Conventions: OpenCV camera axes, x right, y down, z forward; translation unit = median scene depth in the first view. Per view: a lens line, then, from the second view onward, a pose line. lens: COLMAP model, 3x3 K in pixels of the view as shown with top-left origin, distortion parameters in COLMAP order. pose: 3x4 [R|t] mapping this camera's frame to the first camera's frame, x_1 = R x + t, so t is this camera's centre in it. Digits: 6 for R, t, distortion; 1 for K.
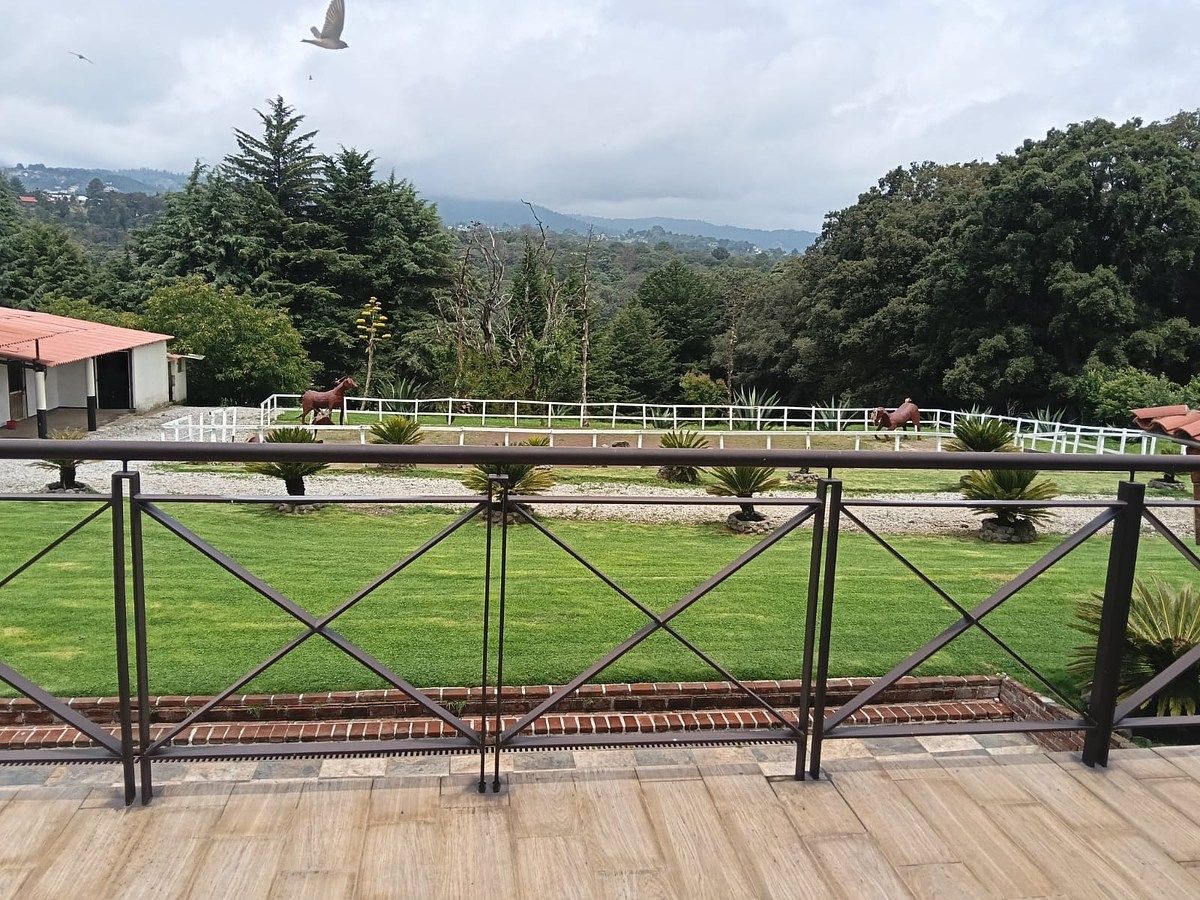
lens RADIAL K [[969.0, 0, 600.0], [0, 969.0, 450.0], [0, 0, 1]] dist [0.041960, -0.115466]
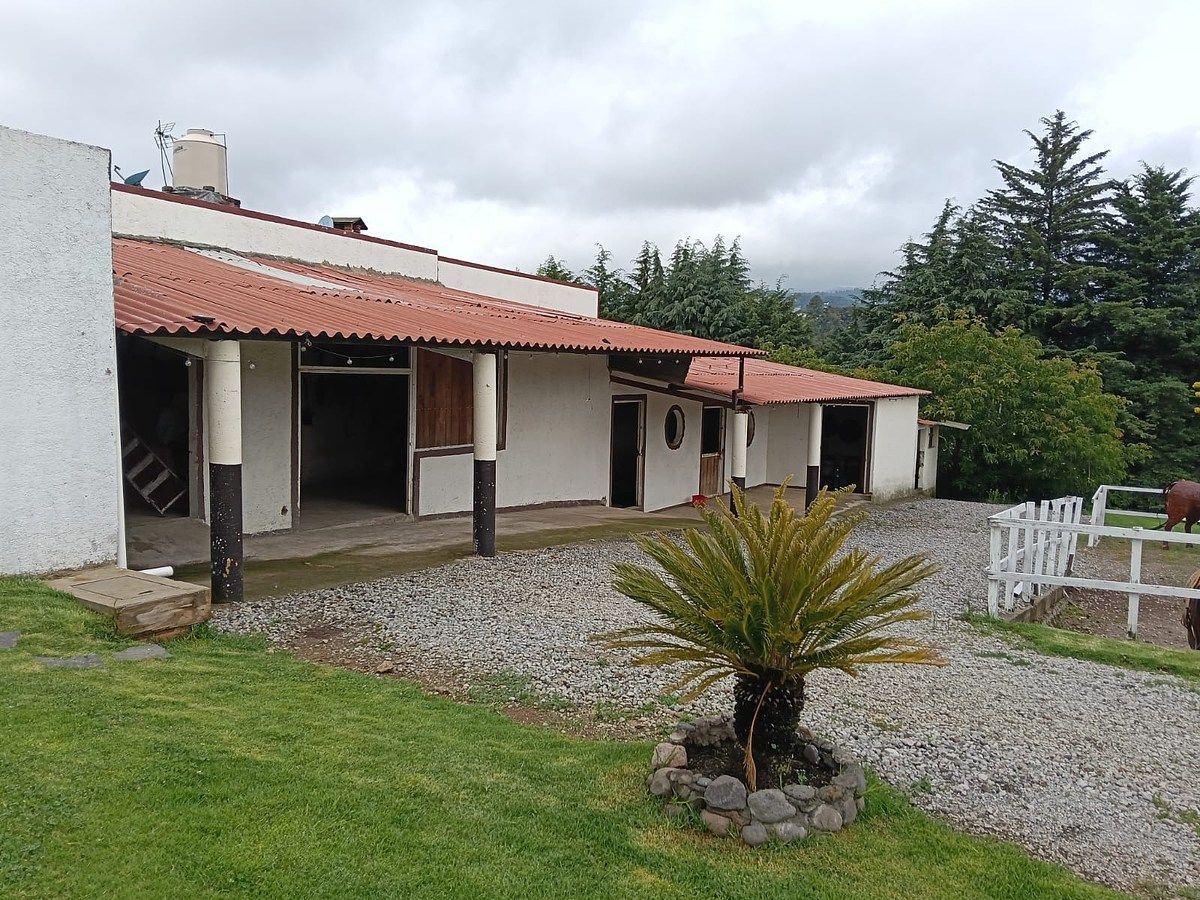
lens RADIAL K [[969.0, 0, 600.0], [0, 969.0, 450.0], [0, 0, 1]] dist [0.041960, -0.115466]
pose [[0.775955, 0.037078, -0.629698, -0.120717], [-0.107116, 0.991518, -0.073613, -0.002879], [0.621627, 0.124571, 0.773344, 0.218429]]
